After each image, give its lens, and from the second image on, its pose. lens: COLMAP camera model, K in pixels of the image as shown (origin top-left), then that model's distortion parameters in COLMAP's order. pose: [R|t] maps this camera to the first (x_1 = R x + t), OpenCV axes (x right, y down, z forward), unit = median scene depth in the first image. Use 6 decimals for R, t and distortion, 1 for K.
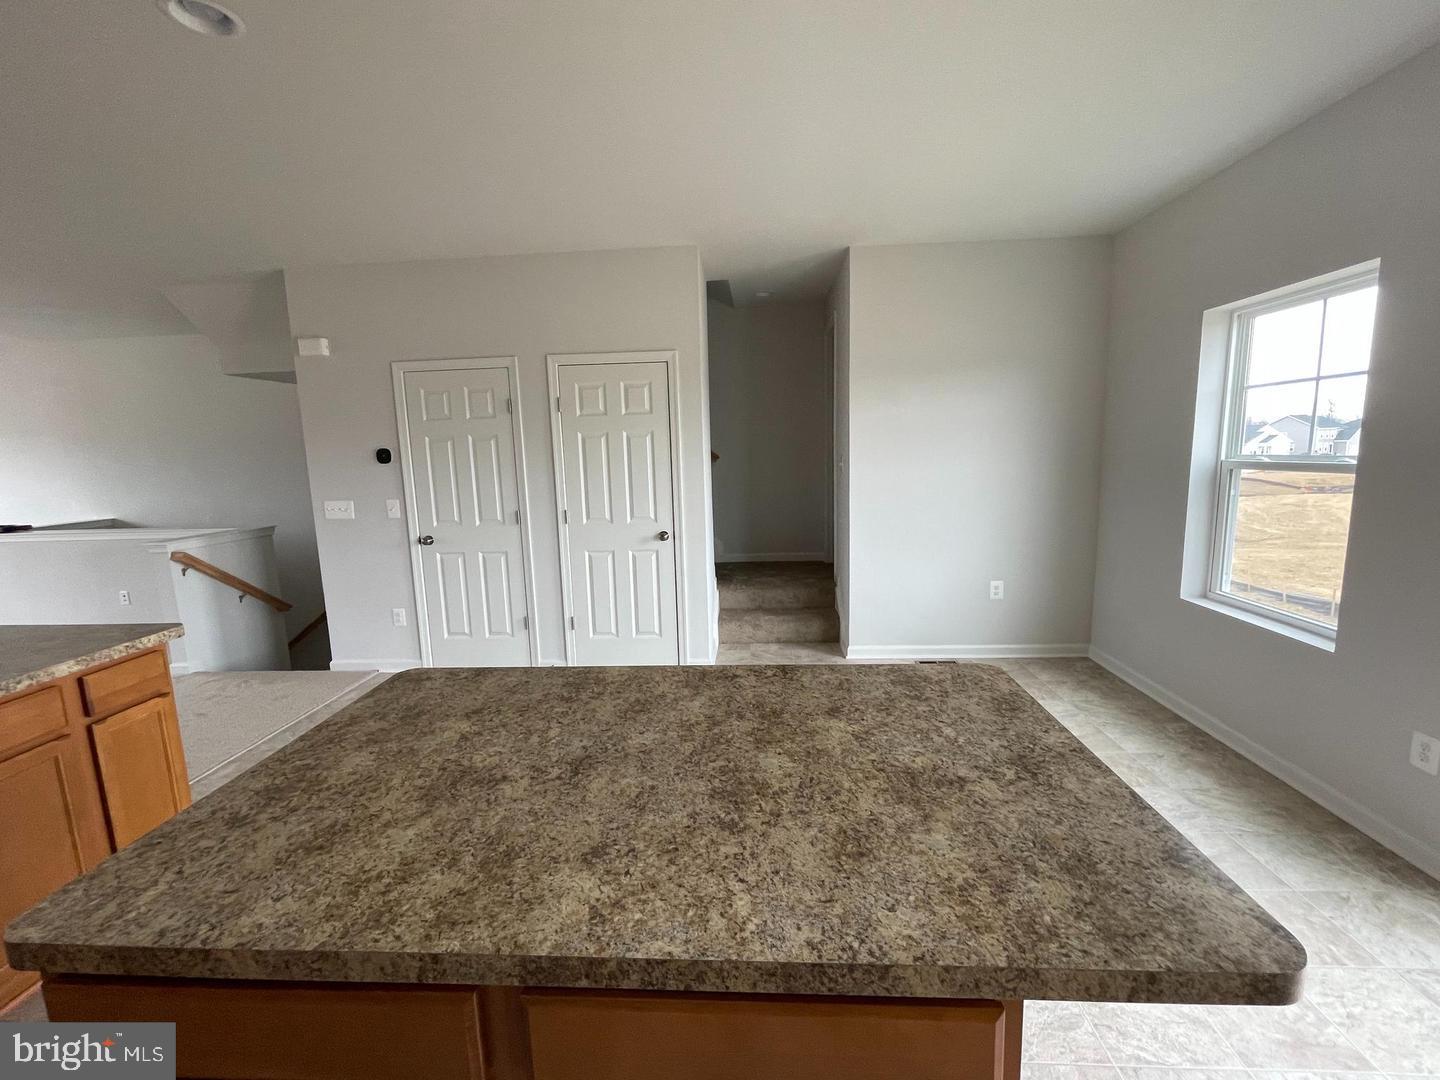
lens RADIAL K [[610.4, 0, 719.7], [0, 610.4, 540.4], [0, 0, 1]] dist [-0.000039, -0.000609]
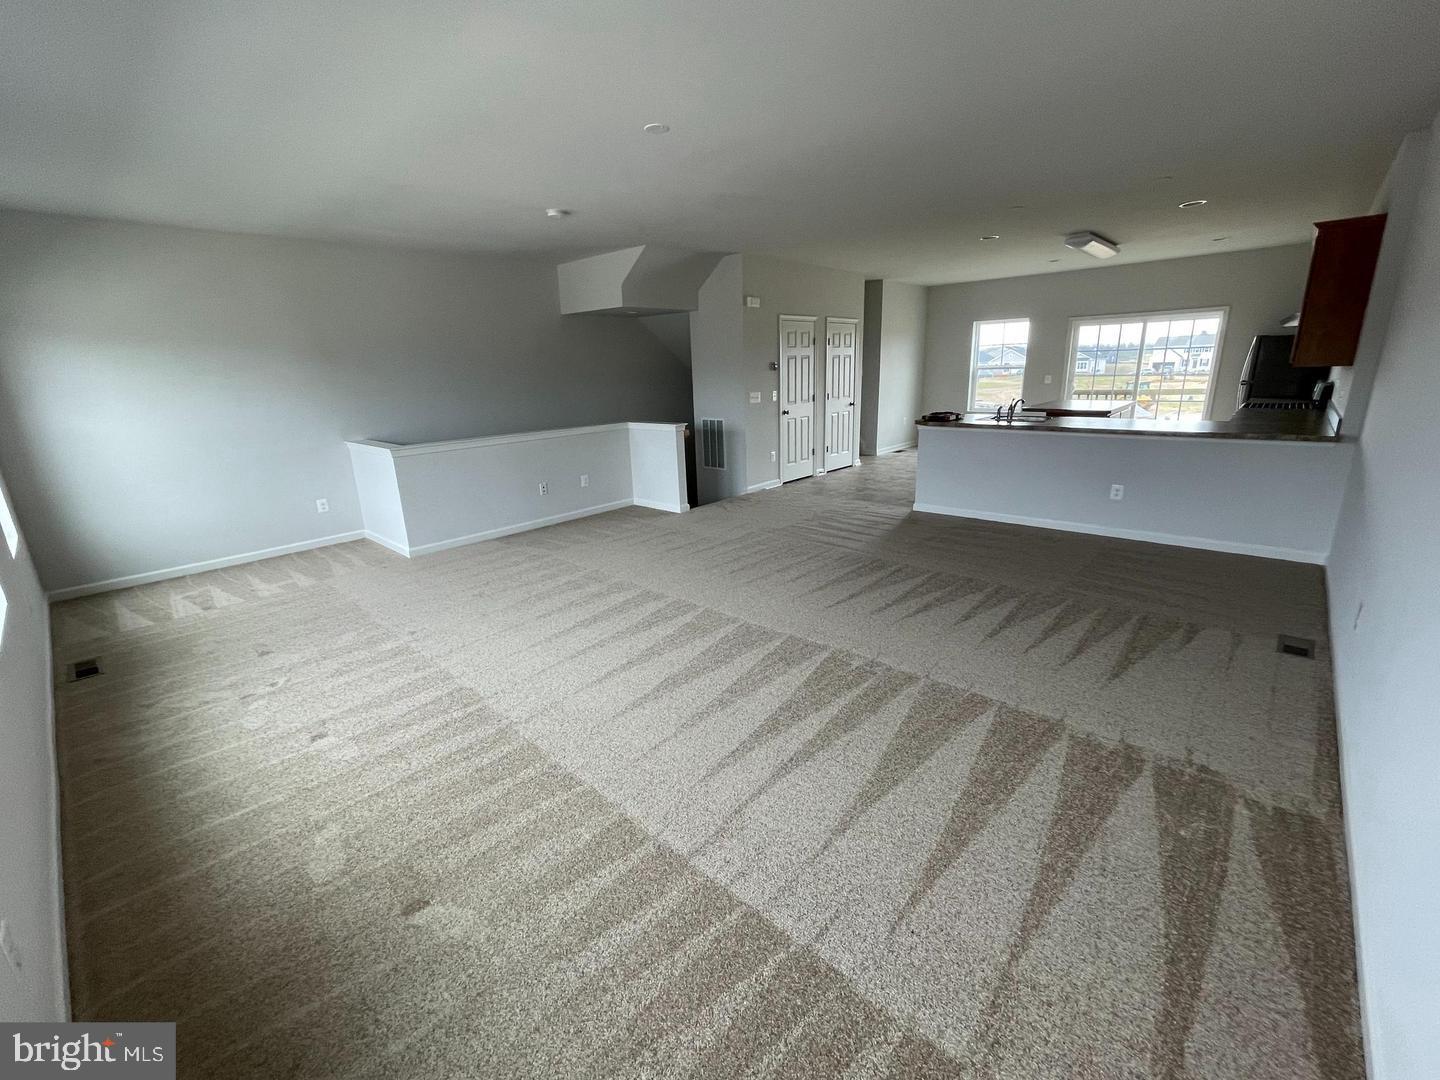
lens RADIAL K [[610.4, 0, 721.7], [0, 610.4, 539.6], [0, 0, 1]] dist [-0.000039, -0.000609]
pose [[0.645451, -0.202501, 0.736469, -2.105727], [0.128733, 0.979263, 0.156437, 0.066553], [-0.752875, -0.006165, 0.658135, -0.098315]]
